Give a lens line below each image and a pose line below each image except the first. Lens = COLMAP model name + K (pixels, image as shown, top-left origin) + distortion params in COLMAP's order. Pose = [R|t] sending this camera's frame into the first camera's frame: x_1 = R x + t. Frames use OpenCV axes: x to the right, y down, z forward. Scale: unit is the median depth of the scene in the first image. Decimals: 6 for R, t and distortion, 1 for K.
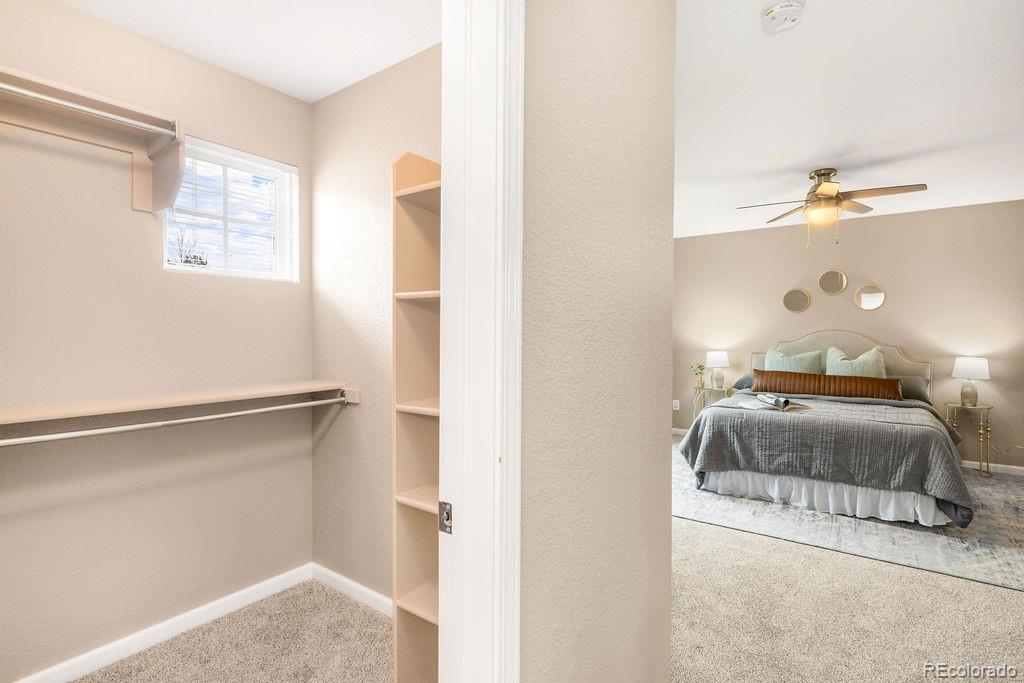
lens RADIAL K [[506.1, 0, 511.9], [0, 506.1, 342.2], [0, 0, 1]] dist [-0.000280, 0.000539]
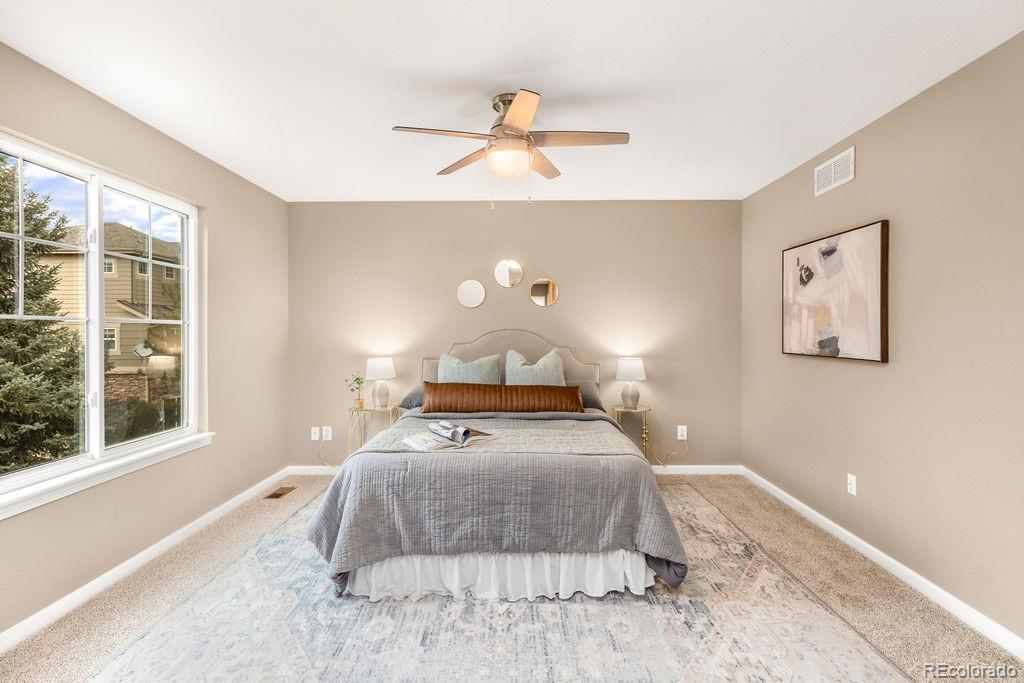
lens RADIAL K [[506.1, 0, 511.9], [0, 506.1, 338.0], [0, 0, 1]] dist [-0.000280, 0.000539]
pose [[0.820630, -0.009267, 0.571384, 0.171690], [0.013816, 0.999898, -0.003625, -0.006997], [-0.571292, 0.010869, 0.820675, 0.340332]]
